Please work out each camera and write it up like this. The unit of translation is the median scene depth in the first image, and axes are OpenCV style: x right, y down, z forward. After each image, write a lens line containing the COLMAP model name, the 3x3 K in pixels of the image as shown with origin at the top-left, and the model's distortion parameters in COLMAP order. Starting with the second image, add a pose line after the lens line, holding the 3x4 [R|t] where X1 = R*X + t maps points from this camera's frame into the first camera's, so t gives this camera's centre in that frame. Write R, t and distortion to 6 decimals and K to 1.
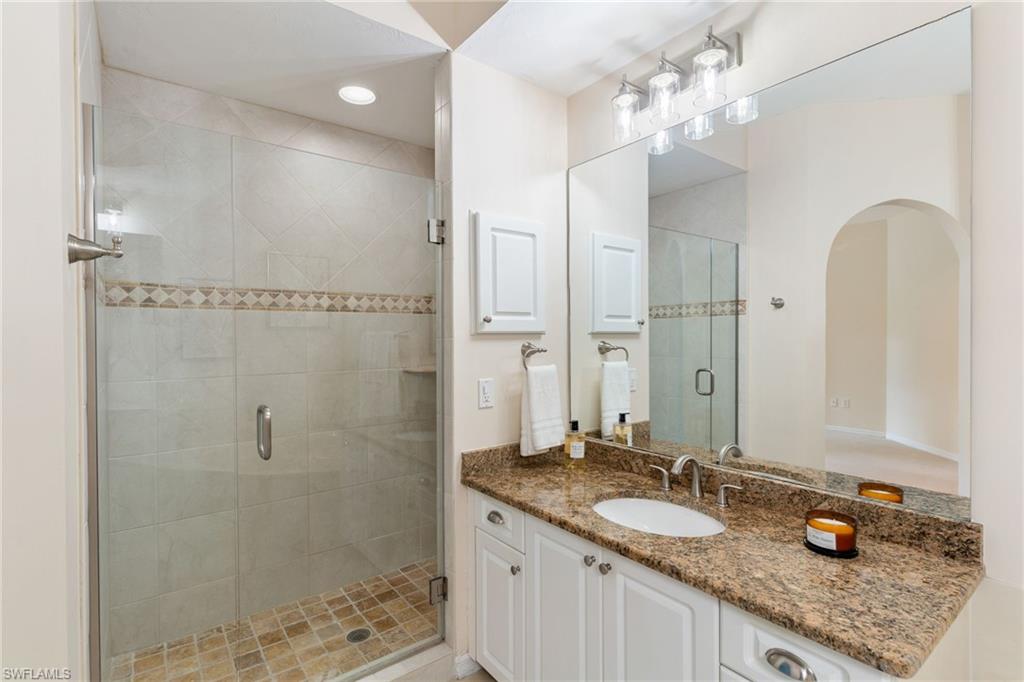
lens RADIAL K [[487.0, 0, 508.9], [0, 487.0, 340.6], [0, 0, 1]] dist [0.001998, 0.000066]
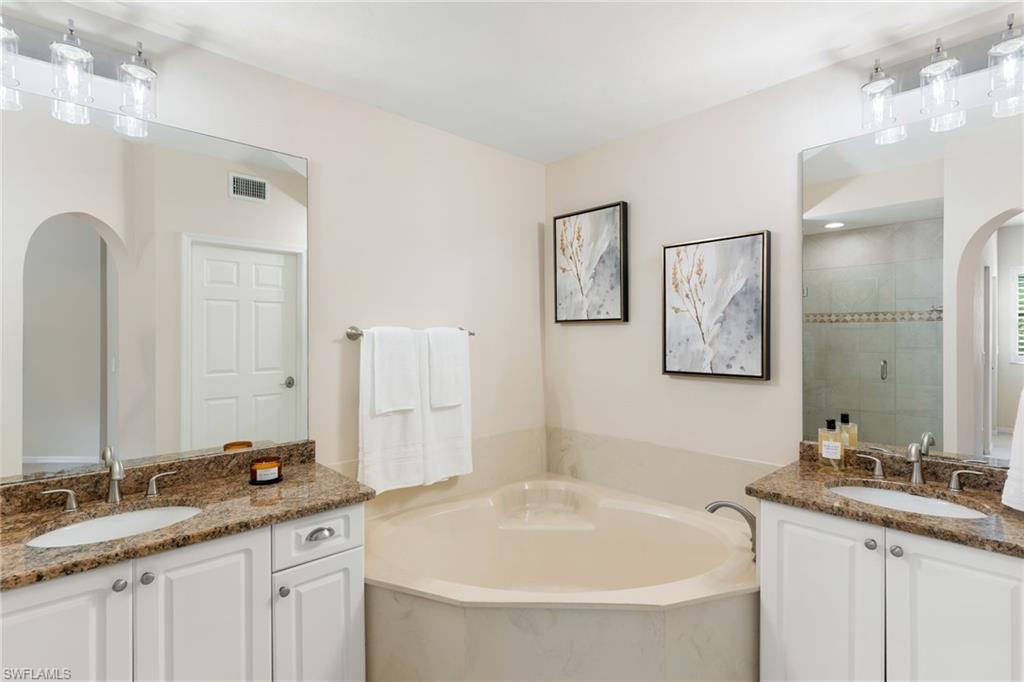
lens RADIAL K [[487.0, 0, 508.9], [0, 487.0, 340.6], [0, 0, 1]] dist [0.001998, 0.000066]
pose [[-0.094023, -0.000446, 0.995570, -0.839470], [0.012175, 0.999925, 0.001598, 0.002307], [-0.995496, 0.012271, -0.094011, 0.368970]]
